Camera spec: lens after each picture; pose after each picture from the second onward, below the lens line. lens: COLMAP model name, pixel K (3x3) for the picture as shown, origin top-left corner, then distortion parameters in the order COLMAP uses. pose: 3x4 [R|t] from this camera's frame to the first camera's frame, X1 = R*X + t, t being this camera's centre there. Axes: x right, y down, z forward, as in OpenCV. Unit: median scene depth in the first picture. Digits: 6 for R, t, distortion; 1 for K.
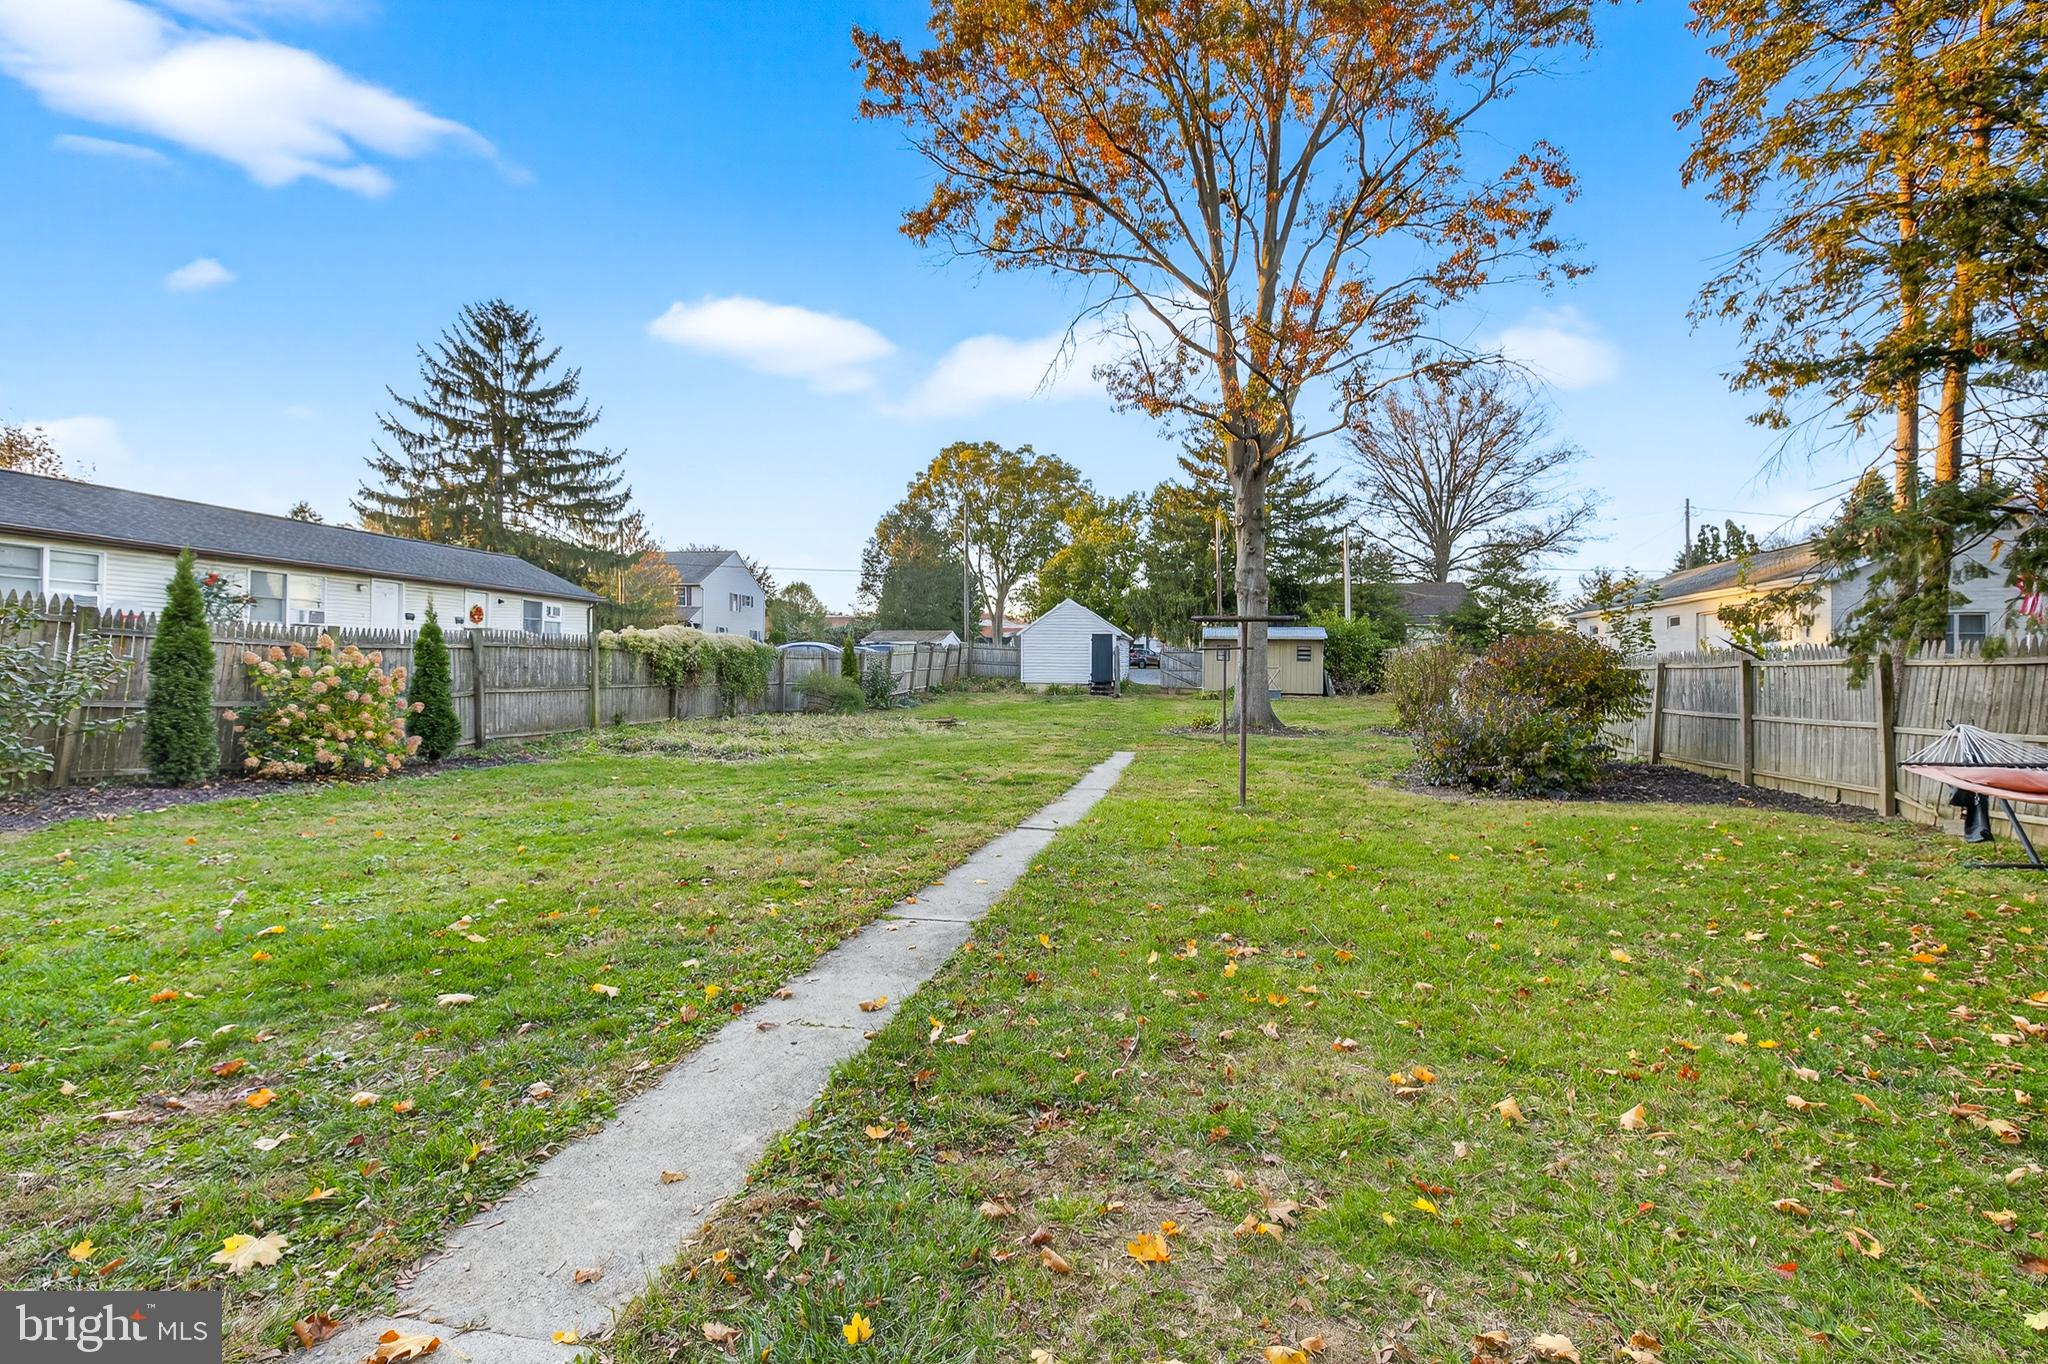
lens RADIAL K [[933.6, 0, 1019.5], [0, 933.6, 668.0], [0, 0, 1]] dist [0.014947, -0.006182]
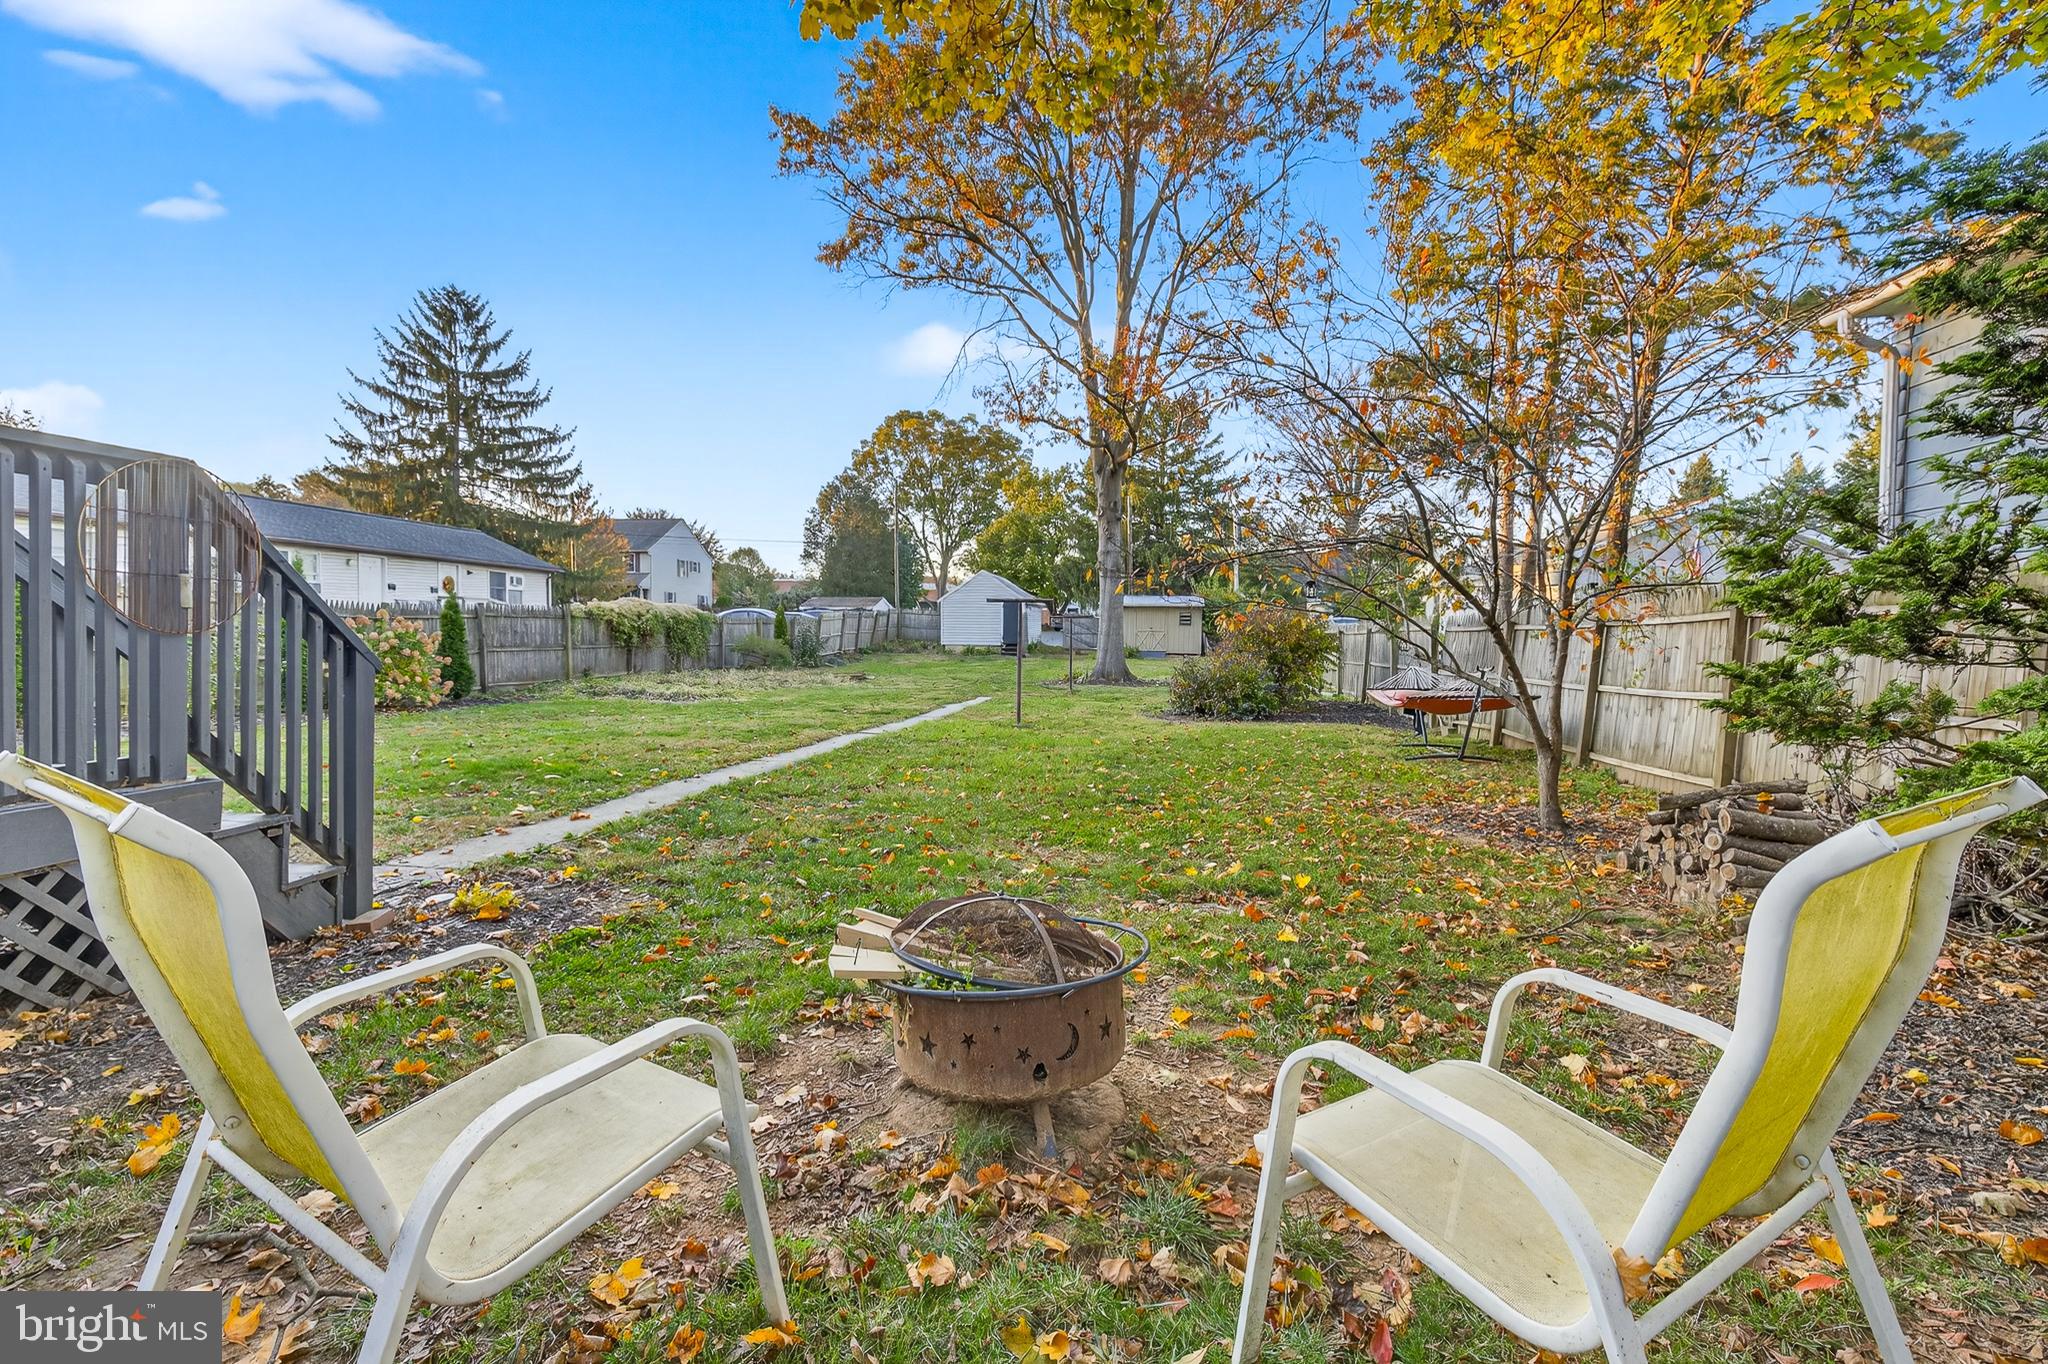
lens RADIAL K [[943.5, 0, 1031.8], [0, 943.5, 673.4], [0, 0, 1]] dist [0.008212, -0.000750]
pose [[0.998456, -0.002840, 0.055478, 0.044477], [0.000328, 0.998977, 0.045231, -0.000899], [-0.055549, -0.045143, 0.997435, -0.134854]]
